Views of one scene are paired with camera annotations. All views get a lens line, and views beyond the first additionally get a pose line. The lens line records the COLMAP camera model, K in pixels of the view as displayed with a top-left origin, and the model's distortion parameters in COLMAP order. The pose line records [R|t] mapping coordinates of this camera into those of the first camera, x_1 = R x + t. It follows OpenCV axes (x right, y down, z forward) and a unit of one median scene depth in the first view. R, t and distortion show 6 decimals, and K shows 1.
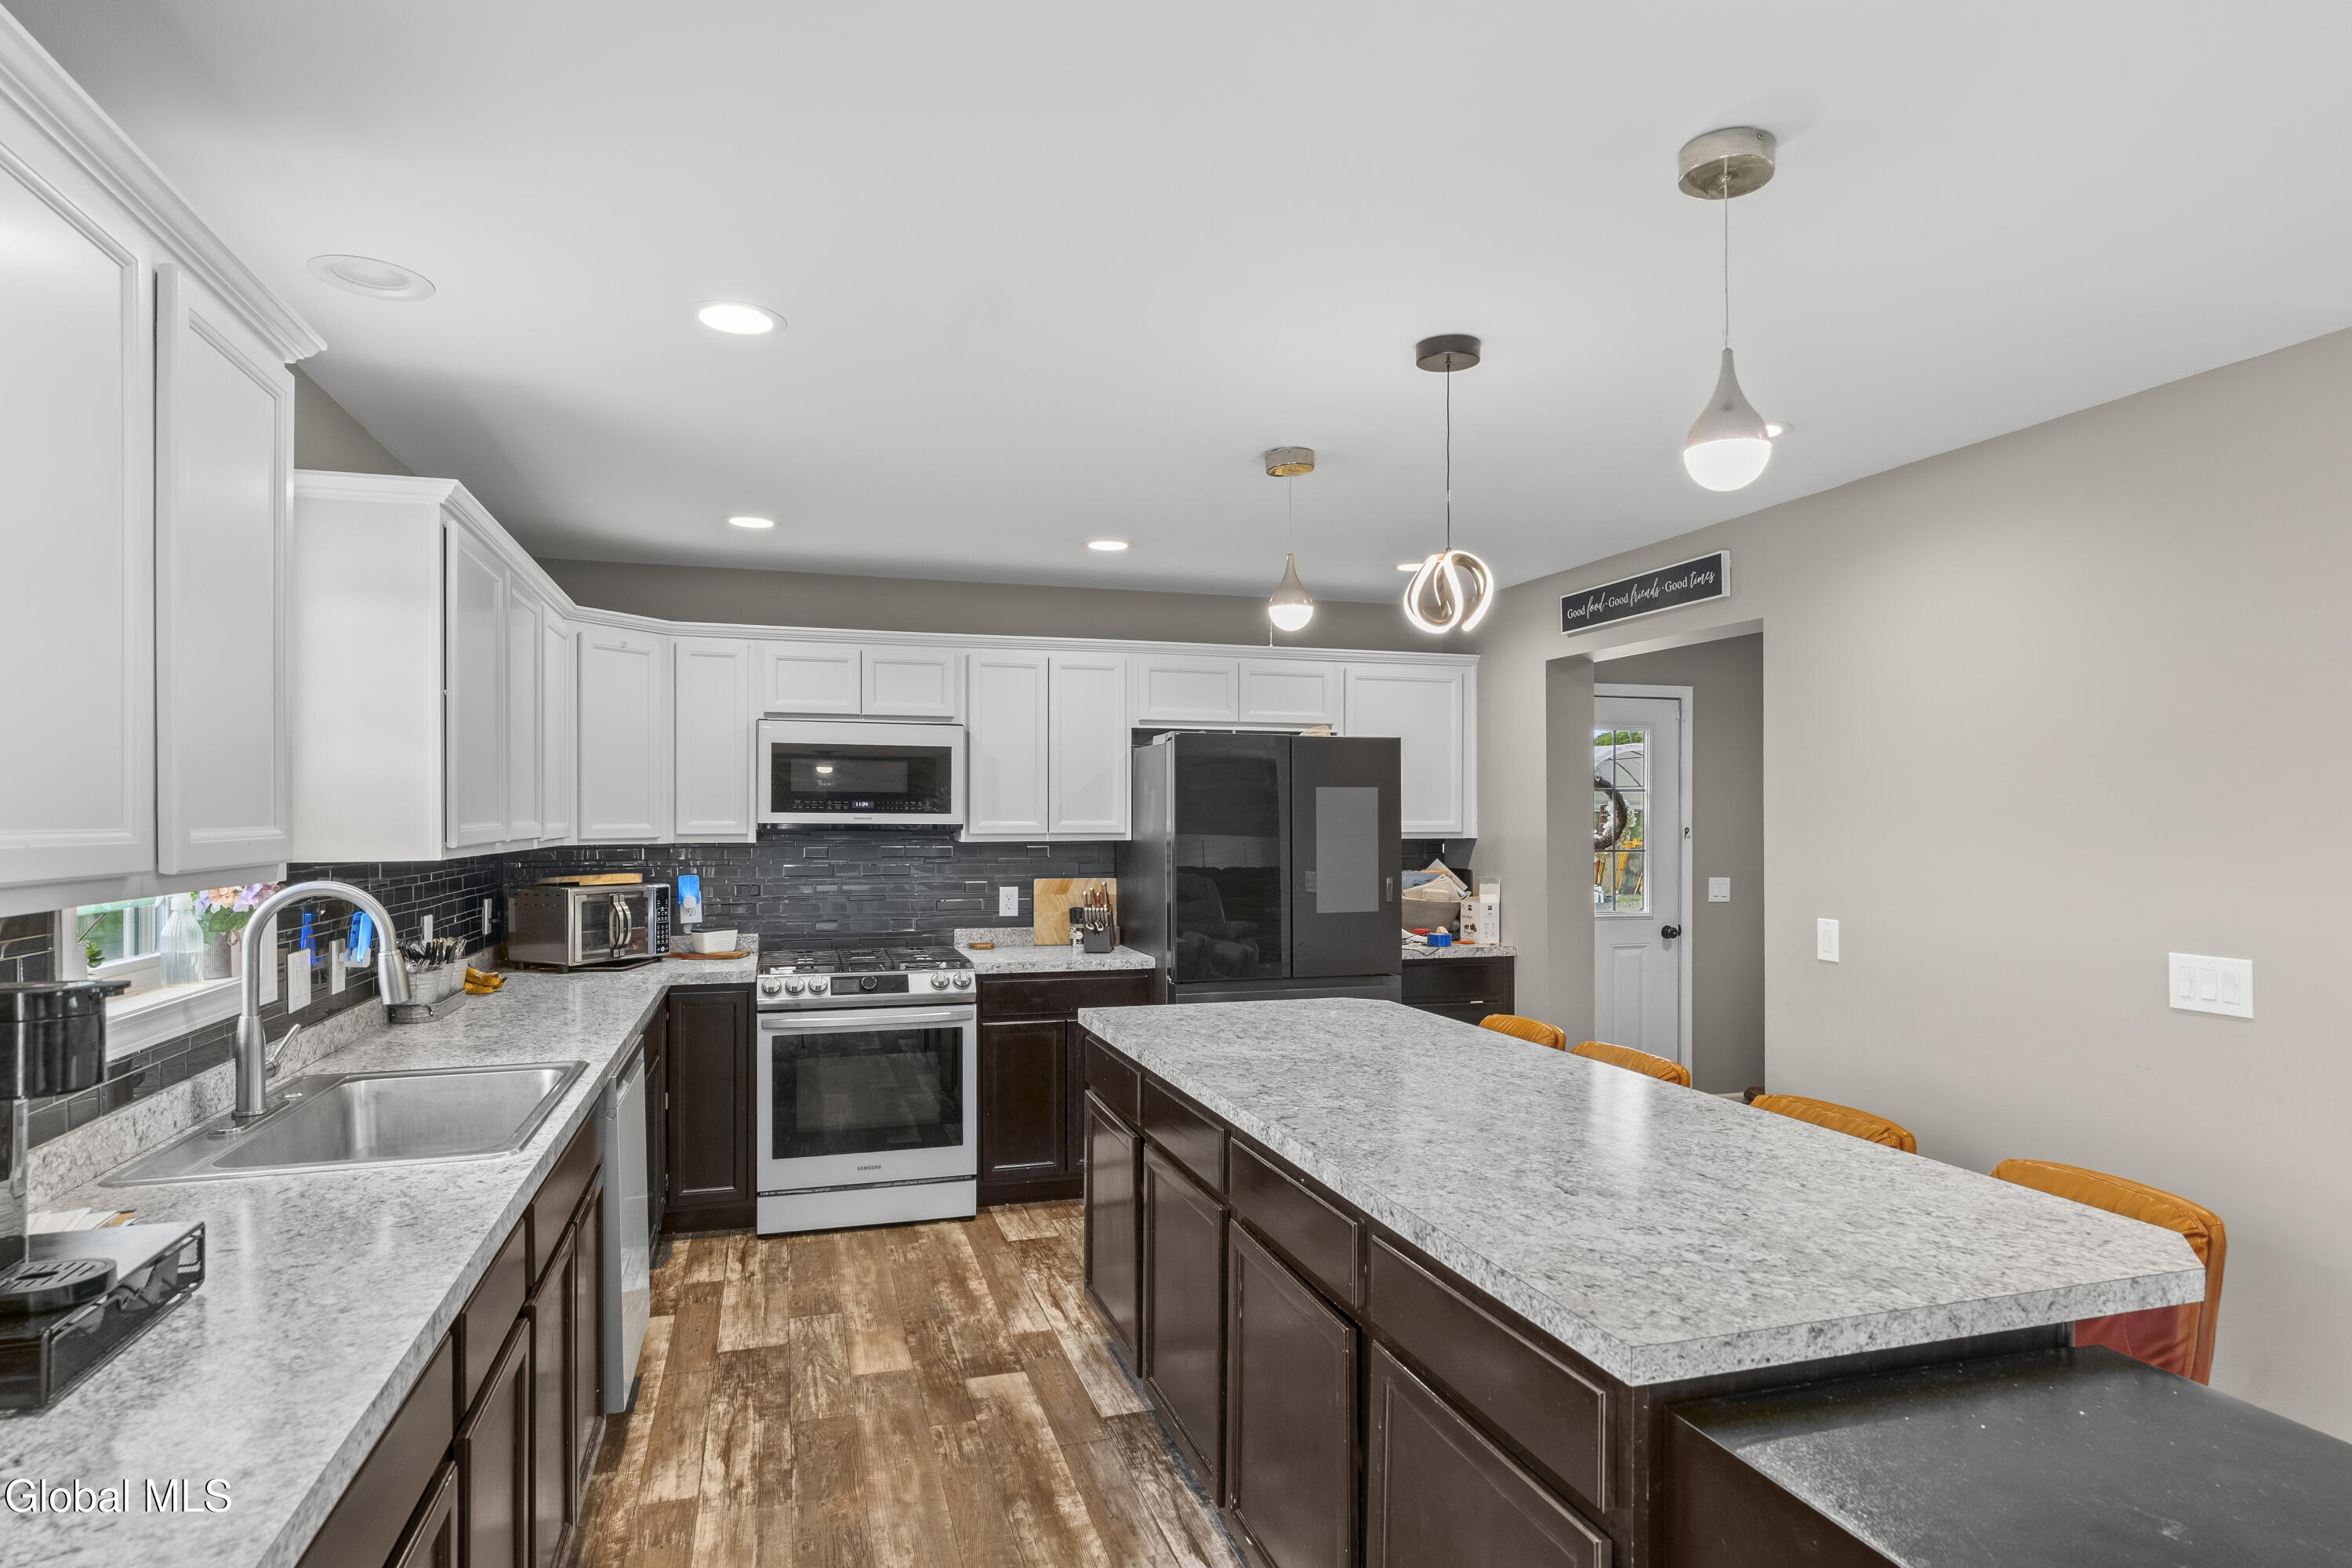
lens RADIAL K [[1284.9, 0, 1180.0], [0, 1284.9, 820.6], [0, 0, 1]] dist [-0.001609, 0.000413]
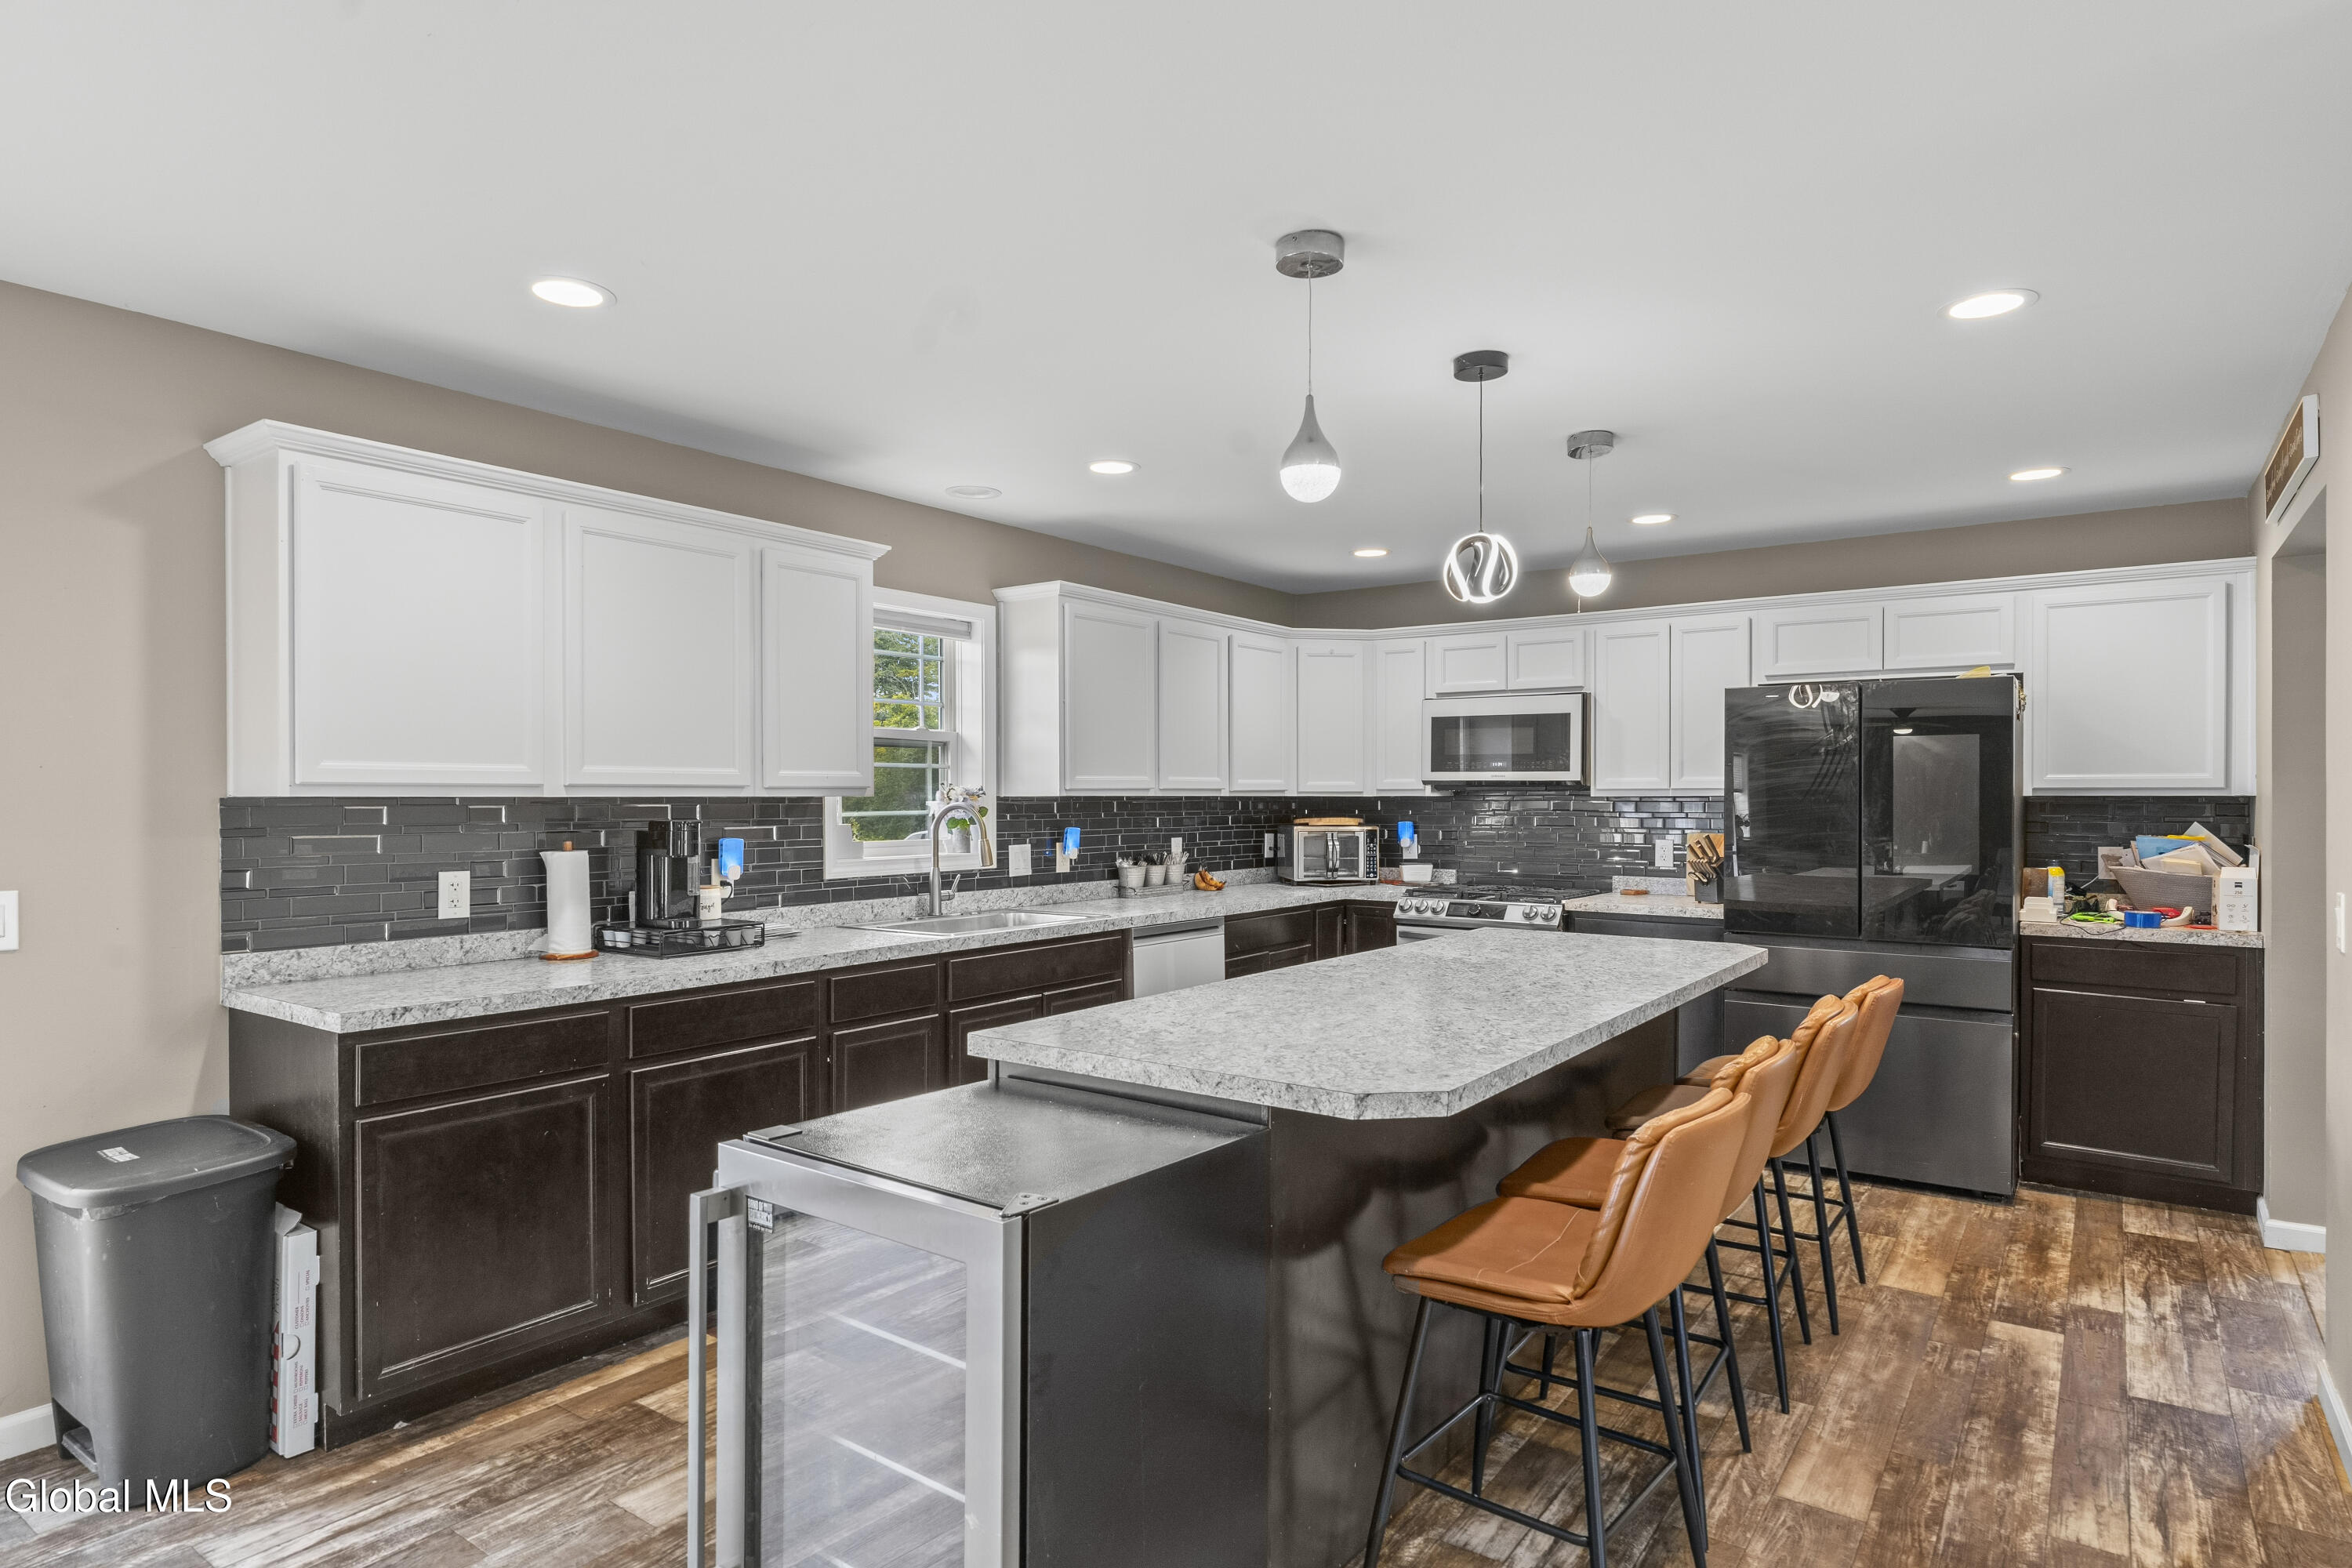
lens RADIAL K [[1284.9, 0, 1180.0], [0, 1284.9, 820.6], [0, 0, 1]] dist [-0.001609, 0.000413]
pose [[0.604763, 0.016051, -0.796244, 0.544496], [-0.001095, 0.999813, 0.019323, 0.017784], [0.796405, -0.010814, 0.604668, 0.033232]]
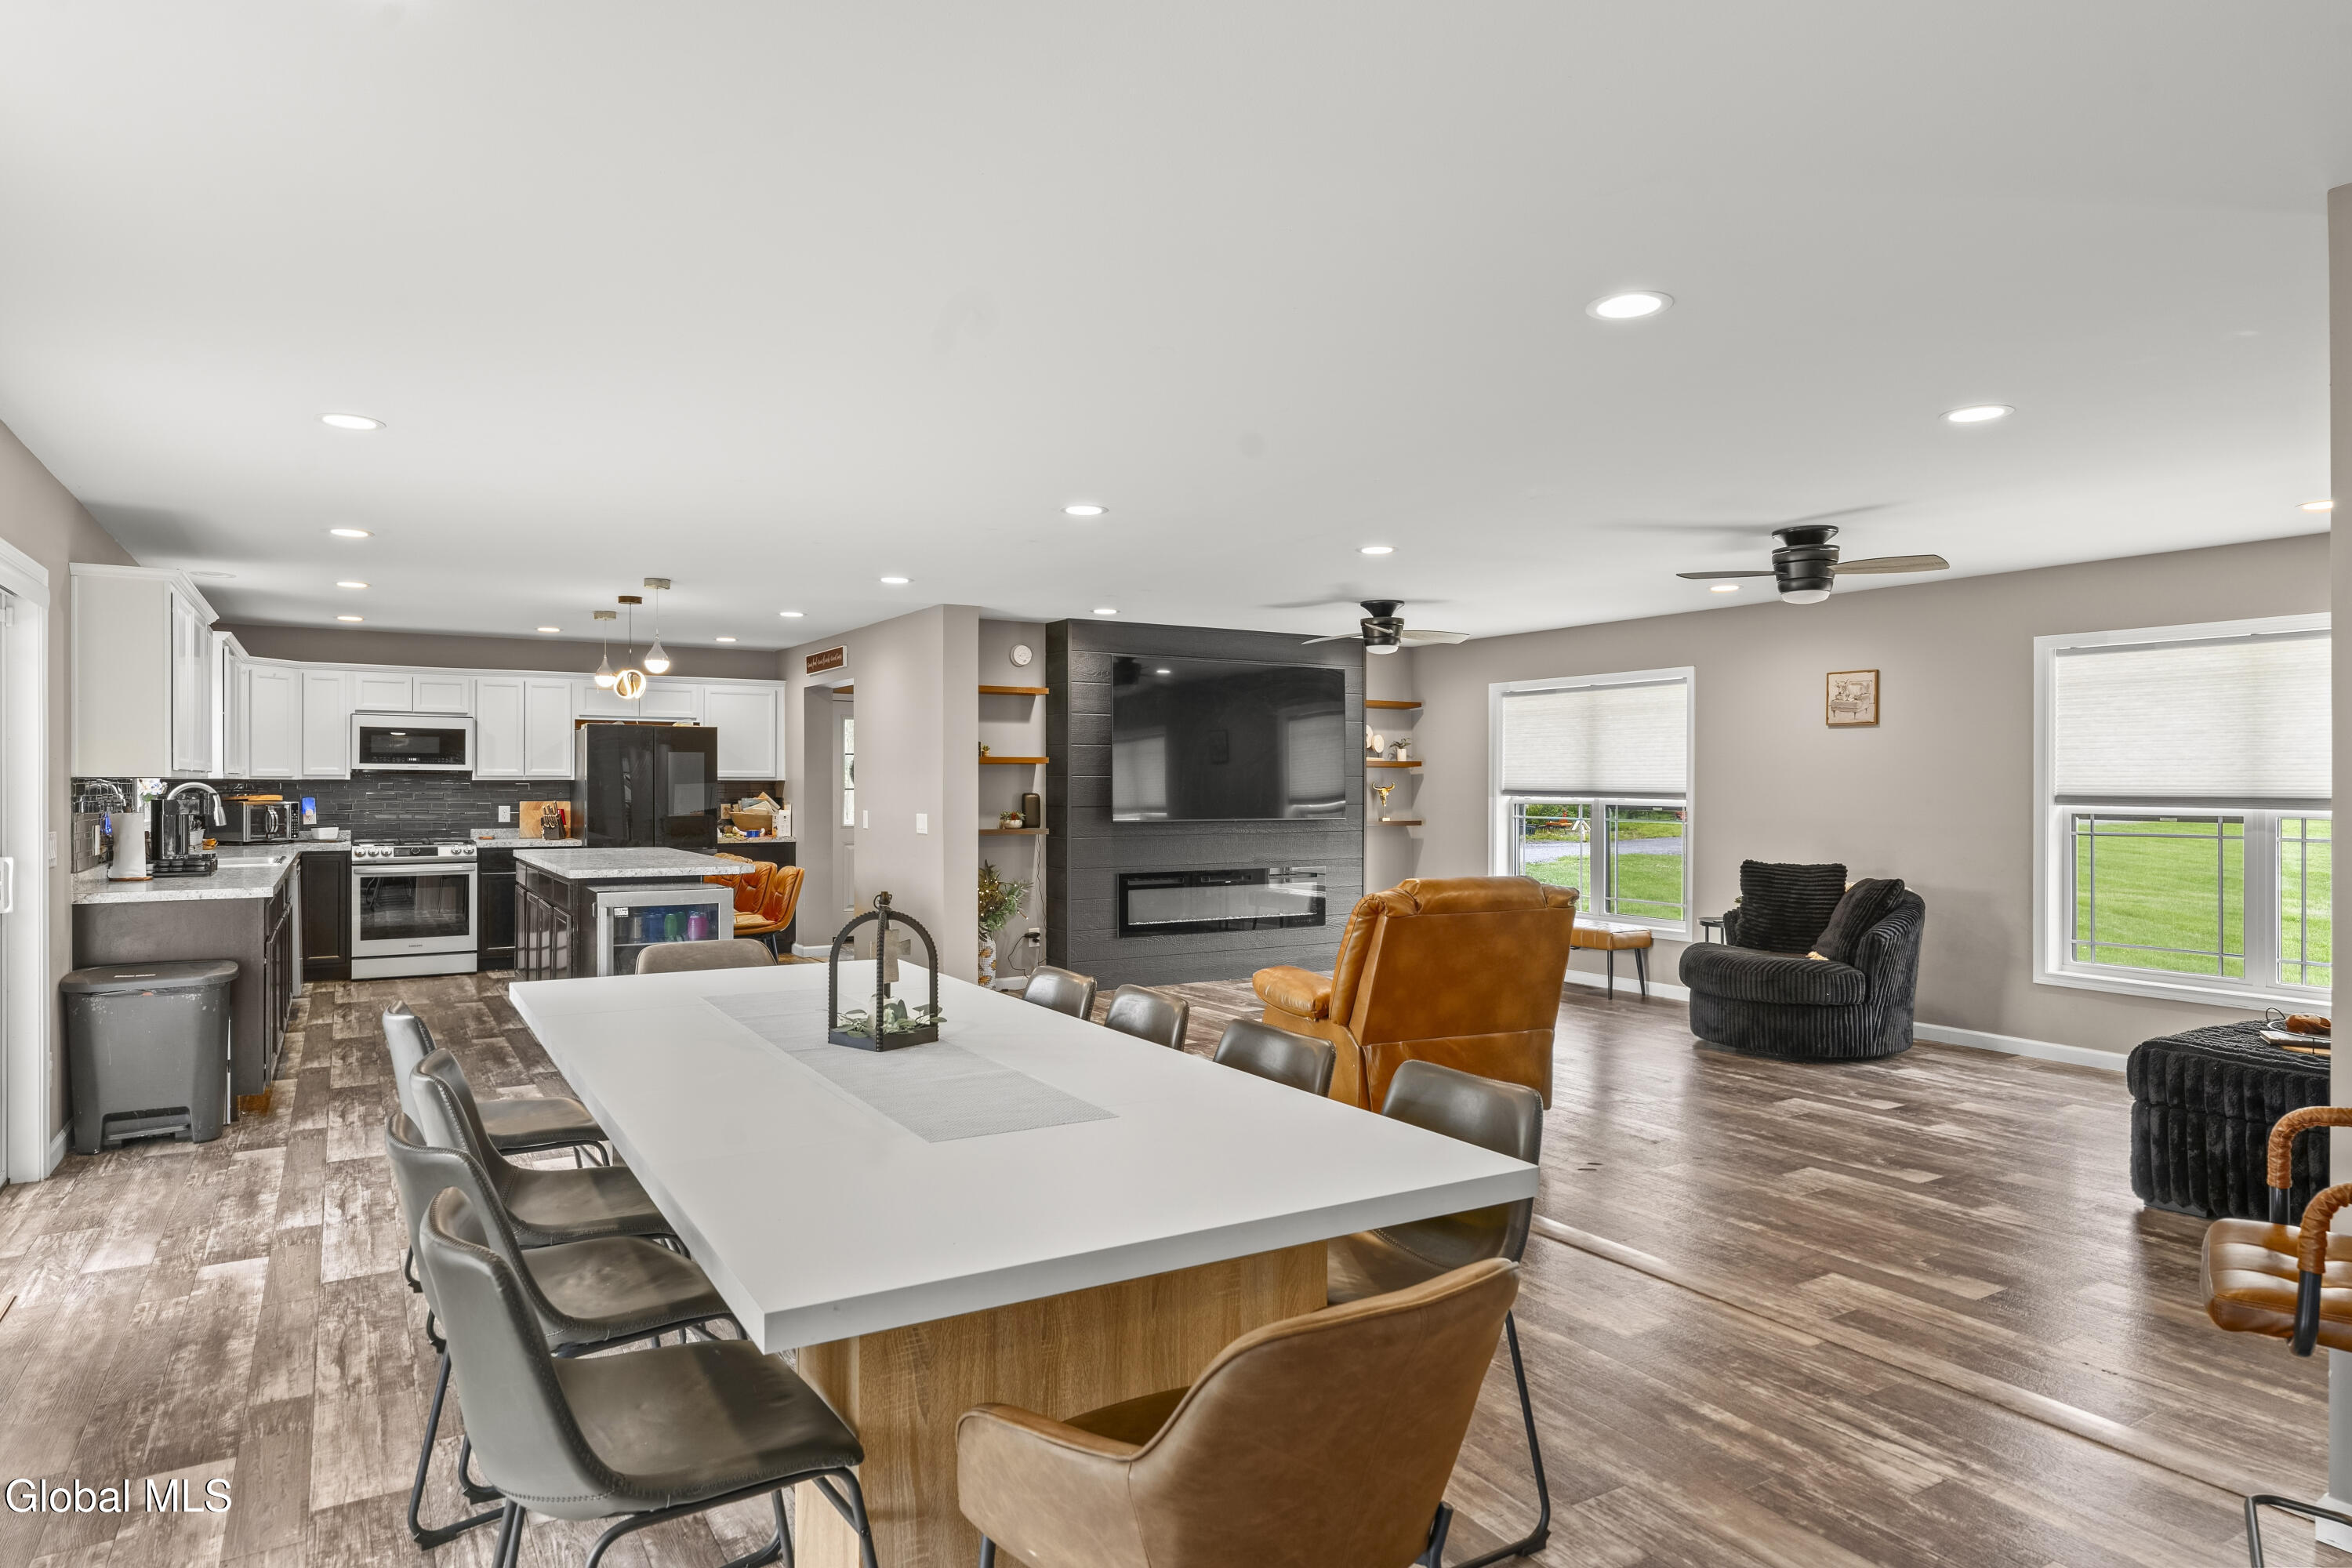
lens RADIAL K [[1388.1, 0, 1176.0], [0, 1388.1, 784.0], [0, 0, 1]] dist [-0.001386, 0.000969]
pose [[0.971596, 0.002531, 0.236631, 0.366697], [-0.002588, 0.999997, -0.000072, 0.021244], [-0.236631, -0.000542, 0.971599, -1.270485]]
